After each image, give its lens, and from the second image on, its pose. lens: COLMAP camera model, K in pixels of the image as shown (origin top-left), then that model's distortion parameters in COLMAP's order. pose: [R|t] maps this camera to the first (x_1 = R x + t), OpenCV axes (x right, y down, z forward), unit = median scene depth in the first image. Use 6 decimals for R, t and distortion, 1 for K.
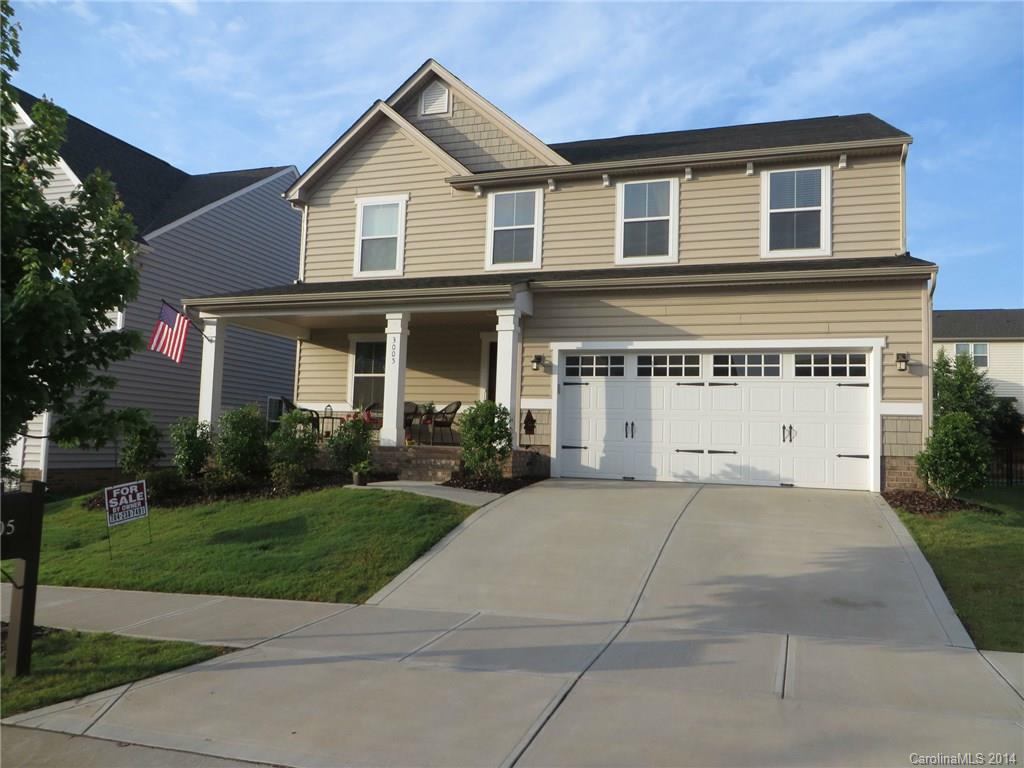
lens RADIAL K [[762.3, 0, 513.4], [0, 762.3, 382.7], [0, 0, 1]] dist [-0.005272, 0.006290]
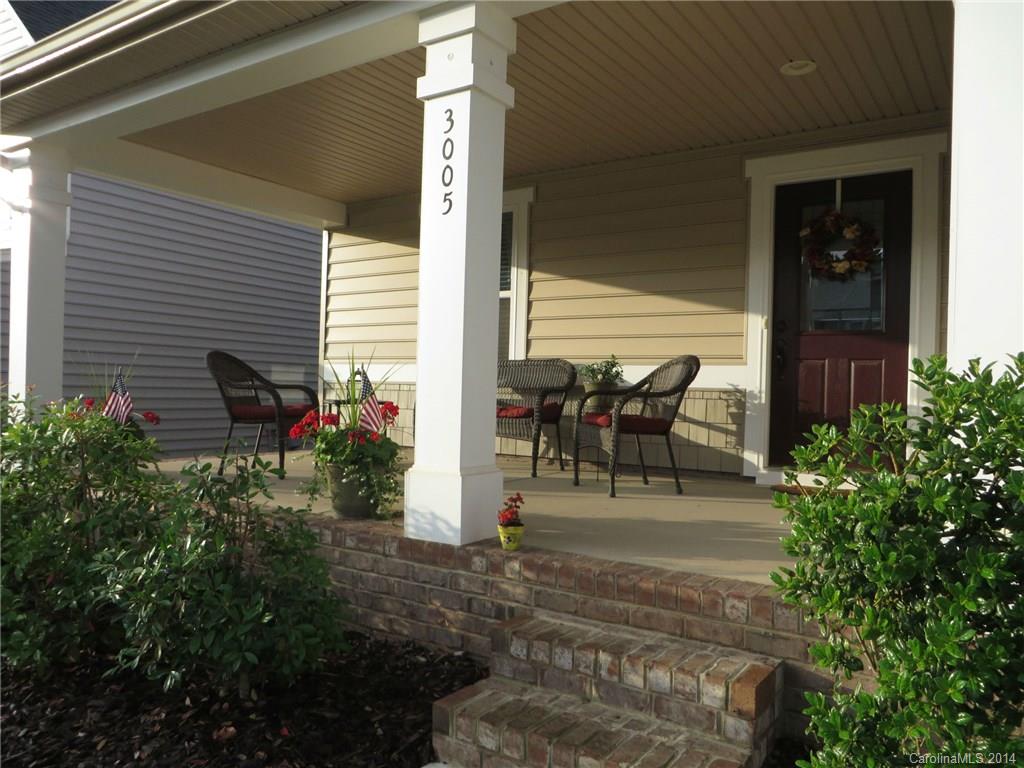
lens RADIAL K [[762.3, 0, 509.7], [0, 762.3, 381.6], [0, 0, 1]] dist [-0.005272, 0.006290]
pose [[0.966962, -0.011905, -0.254643, -0.064802], [0.027885, 0.997854, 0.059237, 0.014326], [0.253391, -0.064381, 0.965219, 0.665873]]
